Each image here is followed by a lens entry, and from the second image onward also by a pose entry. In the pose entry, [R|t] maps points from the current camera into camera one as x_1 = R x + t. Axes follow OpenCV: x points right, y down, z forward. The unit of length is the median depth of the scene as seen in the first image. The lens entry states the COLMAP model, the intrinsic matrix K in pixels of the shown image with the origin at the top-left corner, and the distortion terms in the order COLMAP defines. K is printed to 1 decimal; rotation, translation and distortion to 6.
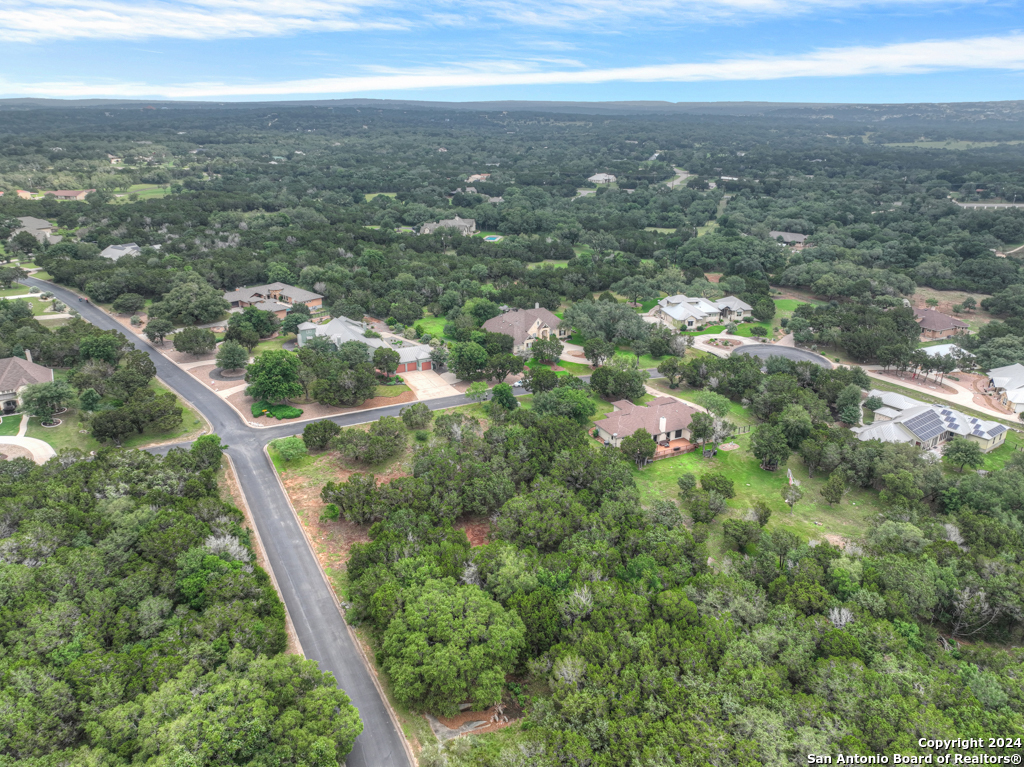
lens RADIAL K [[741.4, 0, 508.4], [0, 741.4, 373.2], [0, 0, 1]] dist [0.002324, 0.005520]
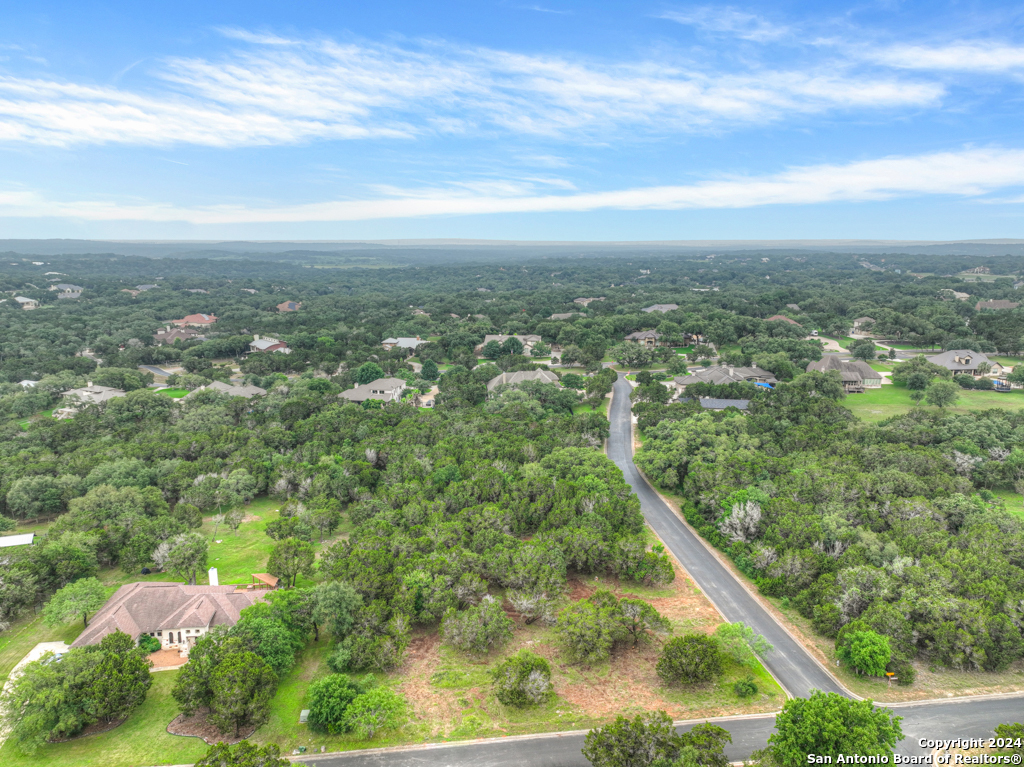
lens RADIAL K [[728.7, 0, 510.2], [0, 728.7, 375.5], [0, 0, 1]] dist [-0.000726, 0.017781]
pose [[-0.935604, -0.063336, 0.347323, -0.206185], [0.125423, 0.859977, 0.494681, -0.287960], [-0.330021, 0.506388, -0.796654, 0.947223]]
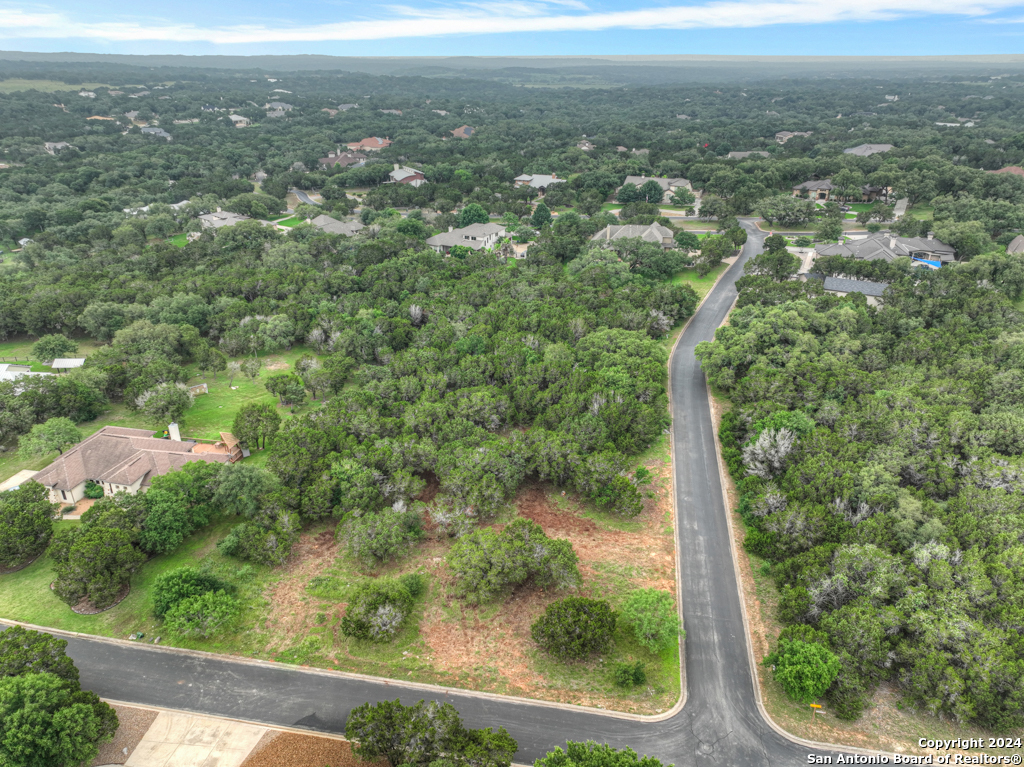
lens RADIAL K [[725.0, 0, 510.5], [0, 725.0, 383.0], [0, 0, 1]] dist [-0.001382, 0.018322]
pose [[-0.789408, -0.256109, 0.557892, -0.301310], [0.212394, 0.738731, 0.639660, -0.242813], [-0.575954, 0.623446, -0.528764, 0.797680]]
